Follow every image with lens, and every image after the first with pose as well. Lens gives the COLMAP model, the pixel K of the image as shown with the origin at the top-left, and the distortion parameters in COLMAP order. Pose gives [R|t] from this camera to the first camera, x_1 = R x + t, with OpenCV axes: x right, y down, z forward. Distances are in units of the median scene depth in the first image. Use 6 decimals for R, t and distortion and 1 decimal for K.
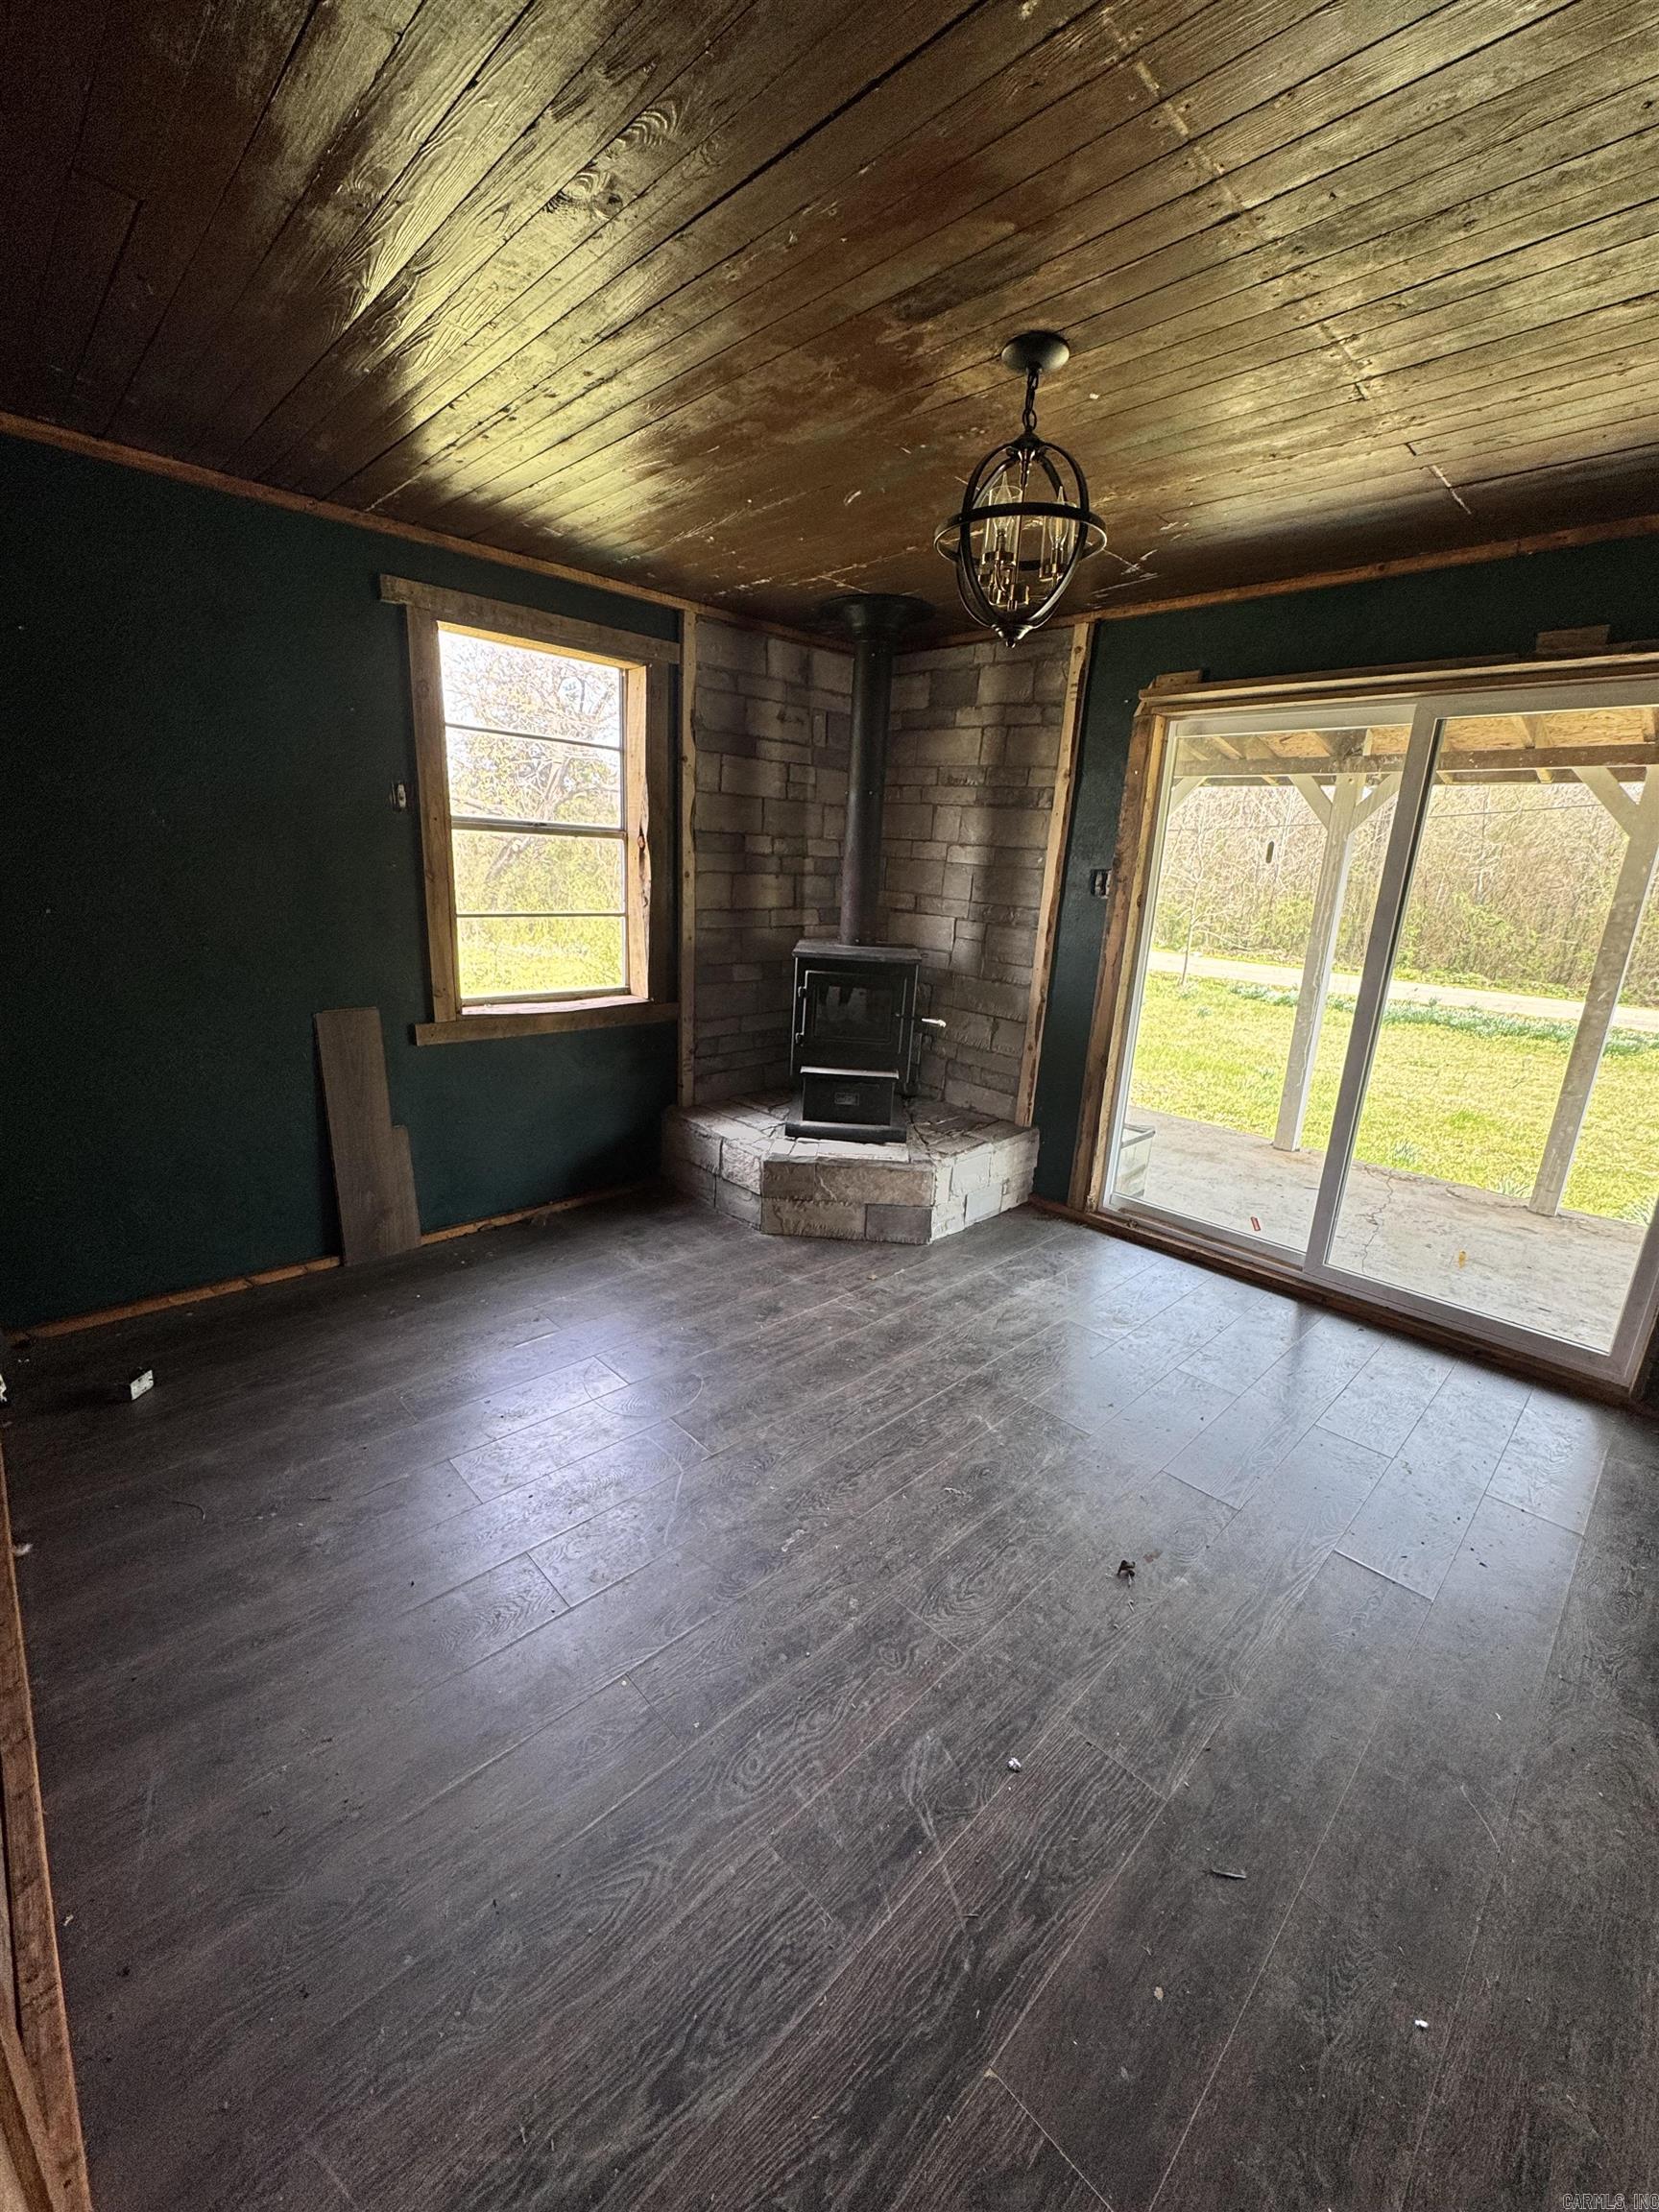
lens RADIAL K [[882.2, 0, 831.3], [0, 882.2, 1100.9], [0, 0, 1]] dist [-0.002121, -0.000266]
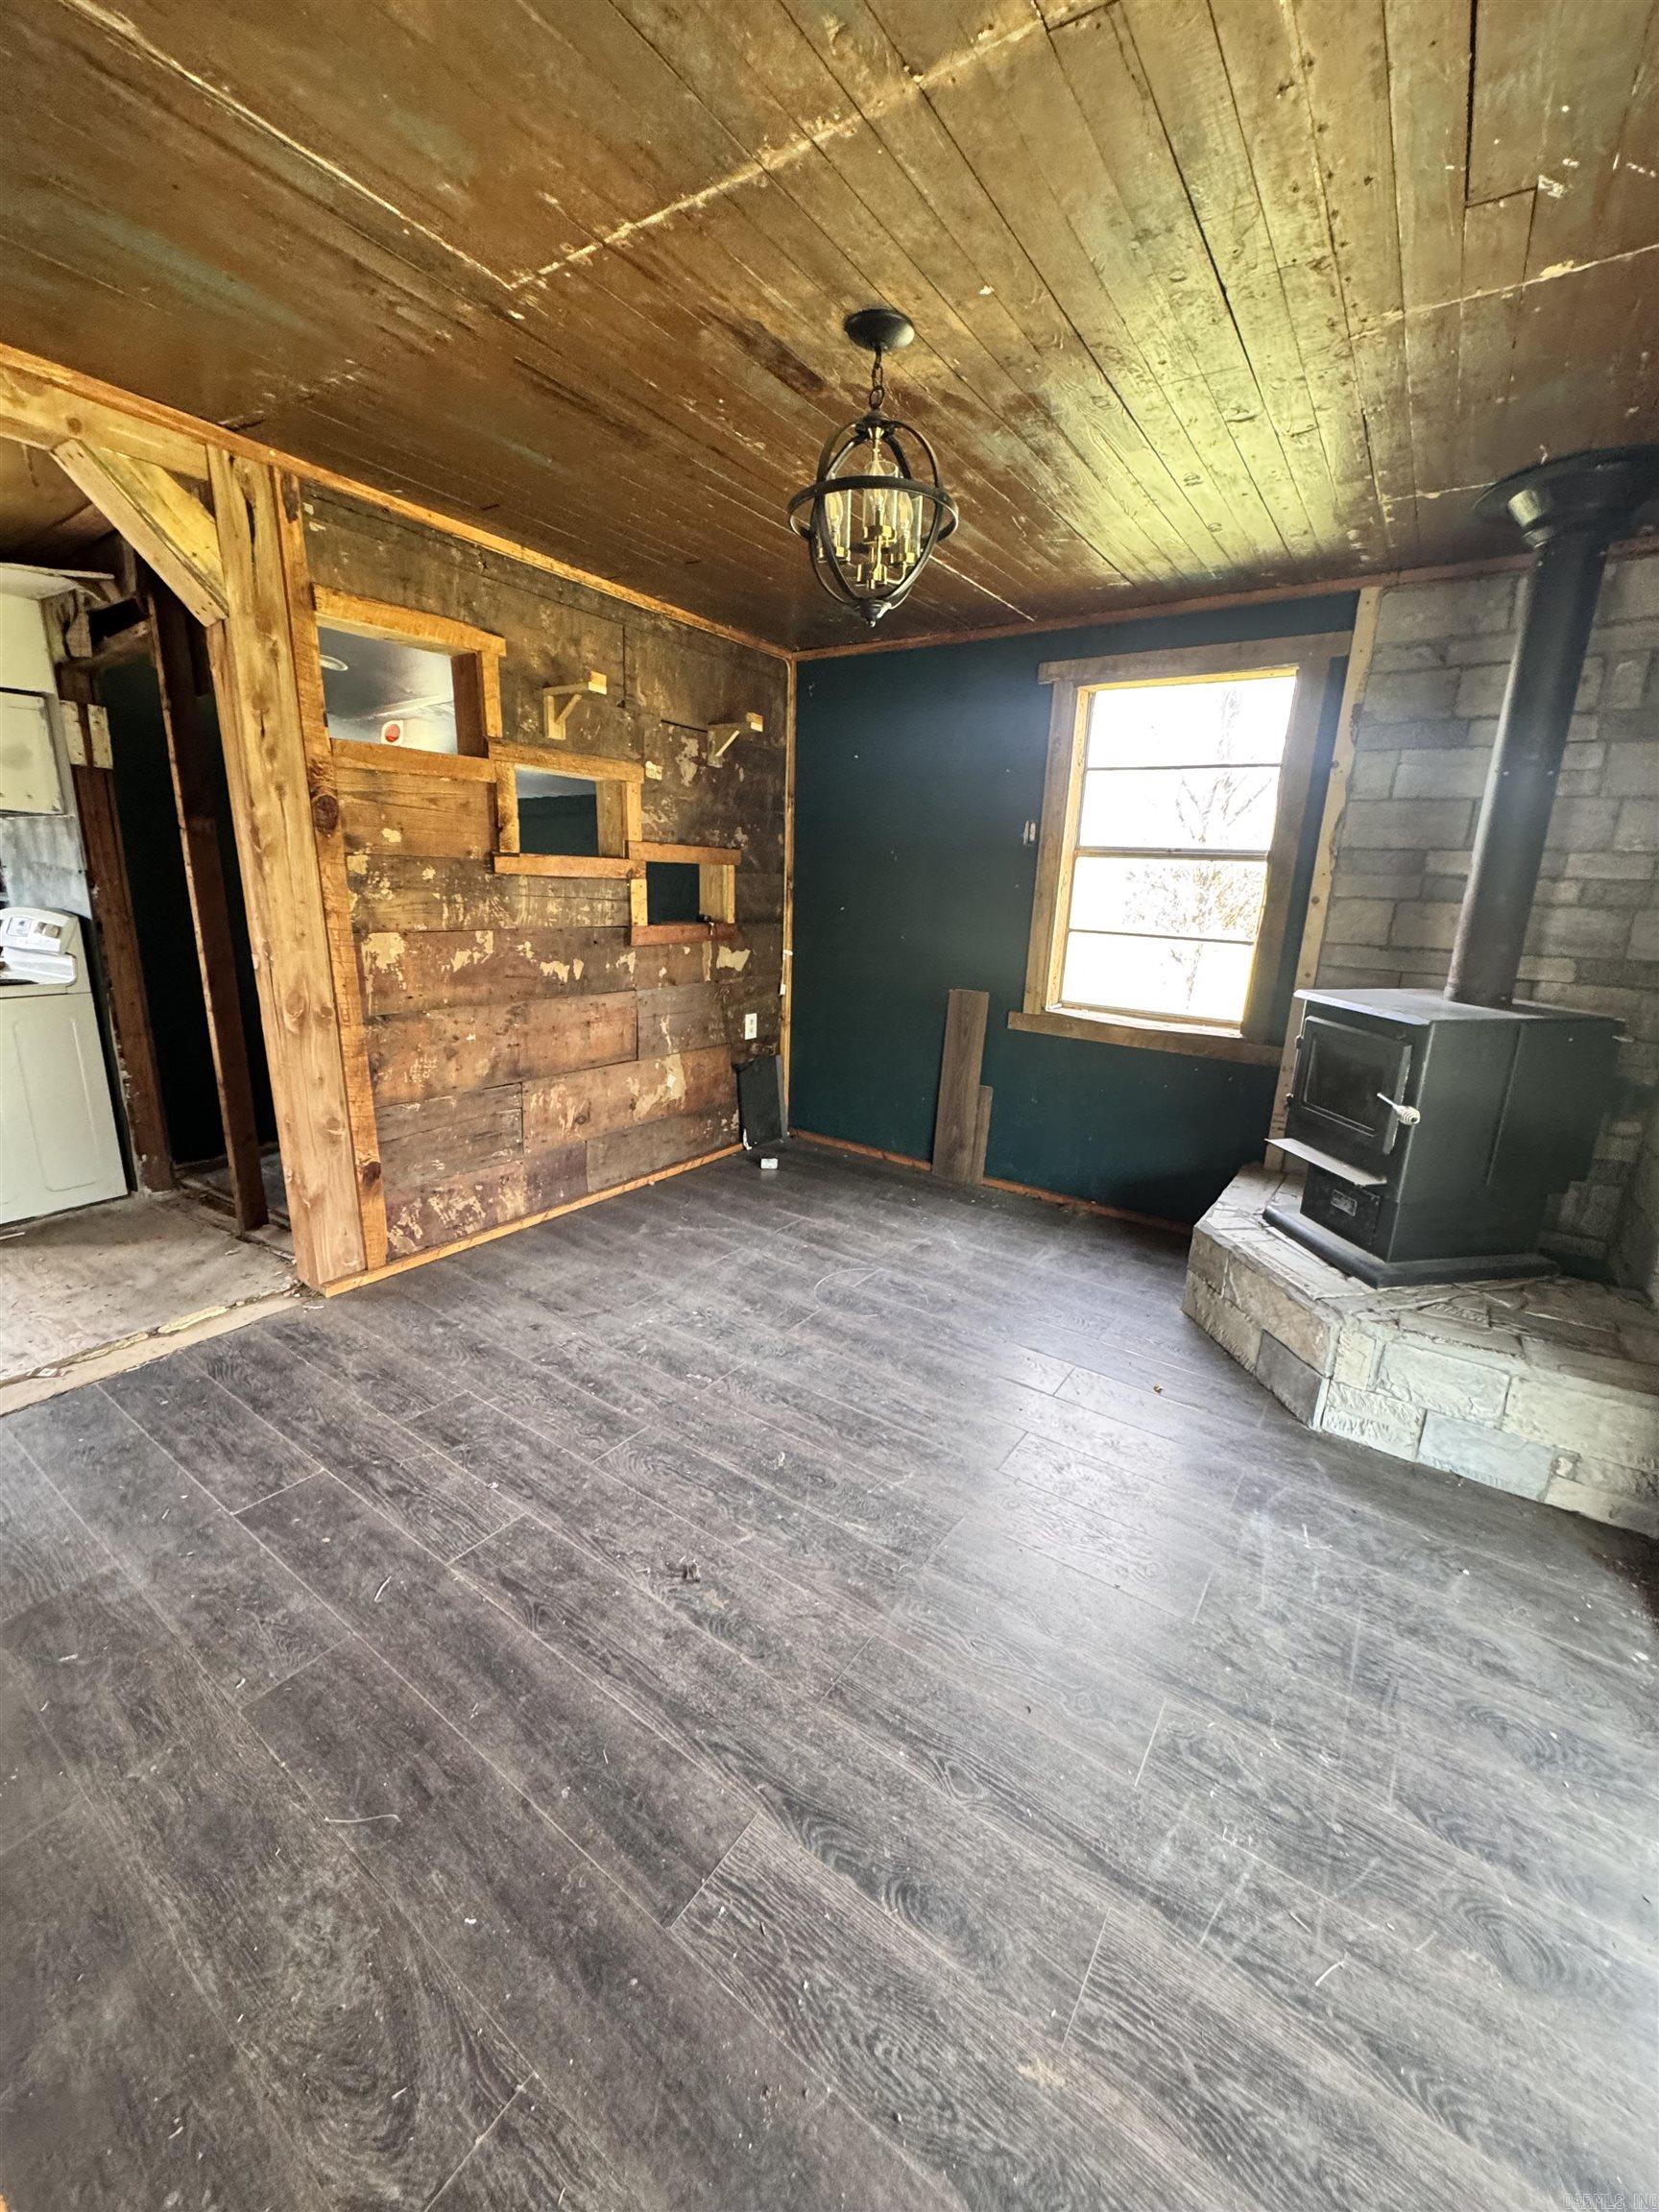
lens RADIAL K [[880.9, 0, 830.9], [0, 880.9, 1100.4], [0, 0, 1]] dist [-0.003055, 0.000431]
pose [[0.197638, 0.212621, -0.956939, 0.623221], [-0.283166, 0.946962, 0.151922, -0.073939], [0.938486, 0.240947, 0.247363, 0.418254]]
